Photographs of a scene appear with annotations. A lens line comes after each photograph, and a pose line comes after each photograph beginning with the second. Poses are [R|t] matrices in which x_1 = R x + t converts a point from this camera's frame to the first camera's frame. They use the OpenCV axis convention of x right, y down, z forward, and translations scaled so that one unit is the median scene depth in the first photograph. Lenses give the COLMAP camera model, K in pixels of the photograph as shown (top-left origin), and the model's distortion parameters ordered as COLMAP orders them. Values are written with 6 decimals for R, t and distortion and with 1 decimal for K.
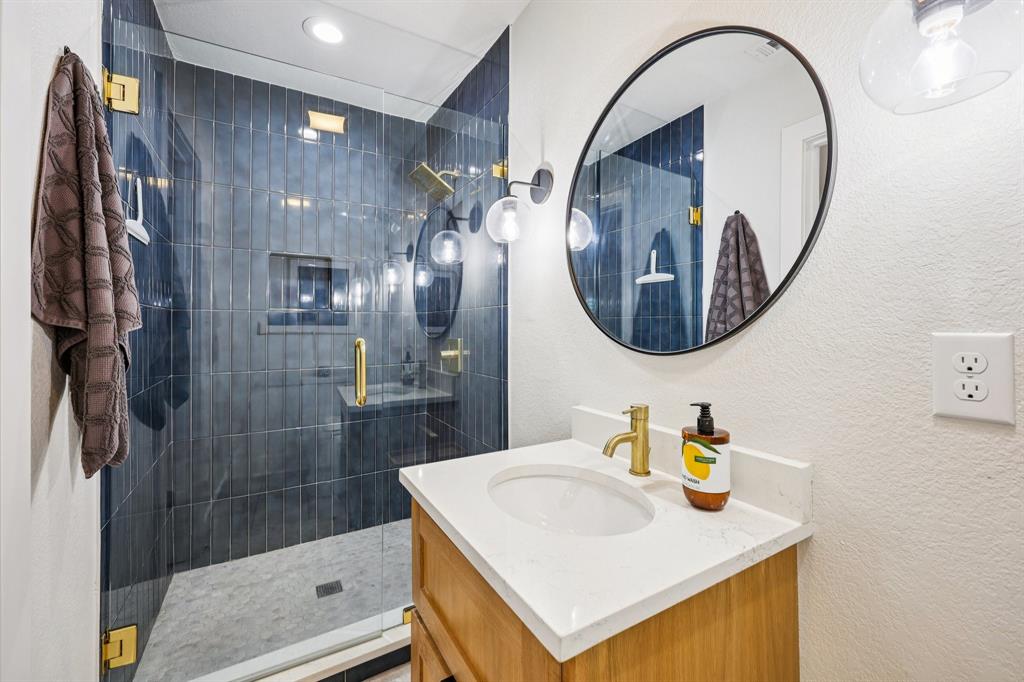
lens RADIAL K [[418.0, 0, 507.3], [0, 418.0, 332.4], [0, 0, 1]] dist [0.000667, -0.000195]
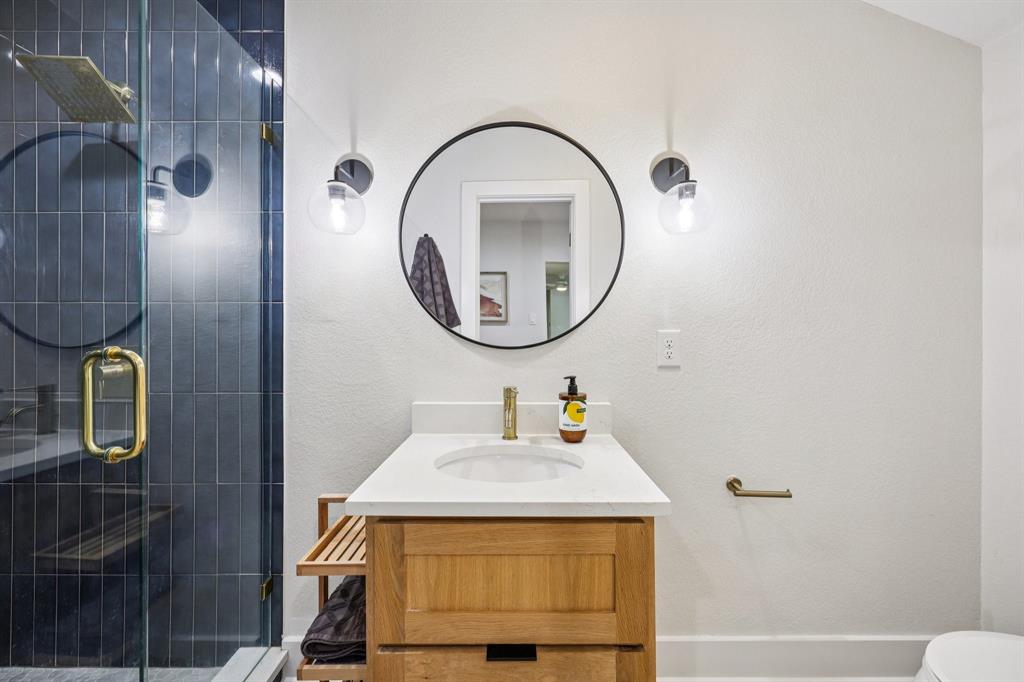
lens RADIAL K [[418.0, 0, 512.3], [0, 418.0, 335.3], [0, 0, 1]] dist [0.000667, -0.000195]
pose [[0.514812, -0.012094, 0.857218, -0.883307], [0.010103, 0.999917, 0.008040, 0.001119], [-0.857243, 0.004521, 0.514891, 0.343671]]
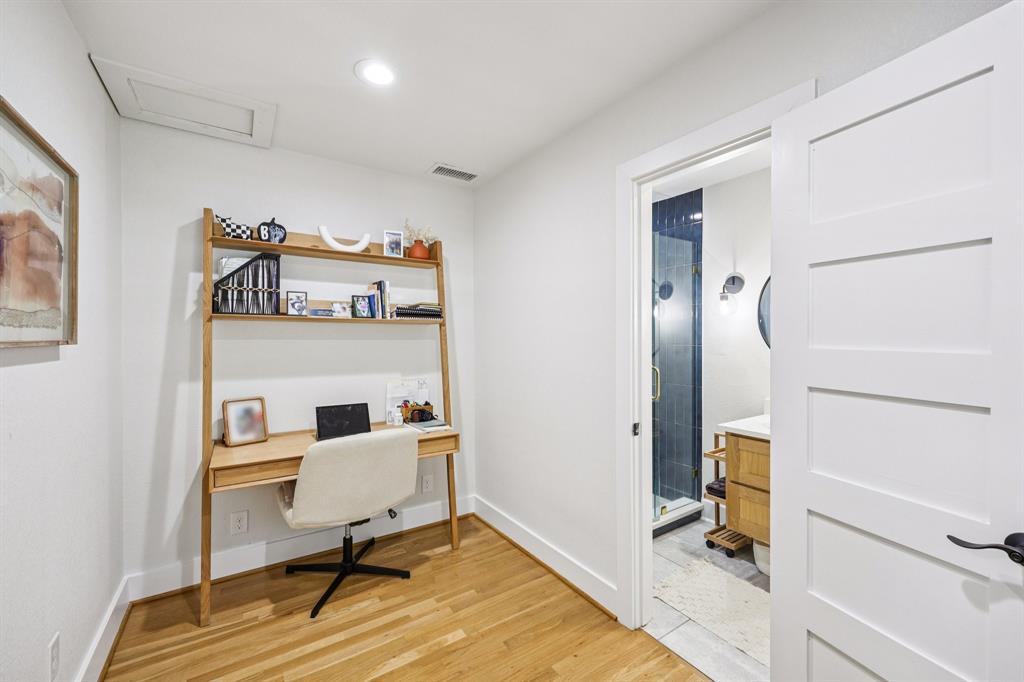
lens RADIAL K [[418.0, 0, 516.2], [0, 418.0, 336.9], [0, 0, 1]] dist [0.000667, -0.000195]
pose [[0.997386, -0.010242, 0.071526, -1.721523], [0.010734, 0.999921, -0.006508, -0.178055], [-0.071454, 0.007259, 0.997417, -1.378983]]
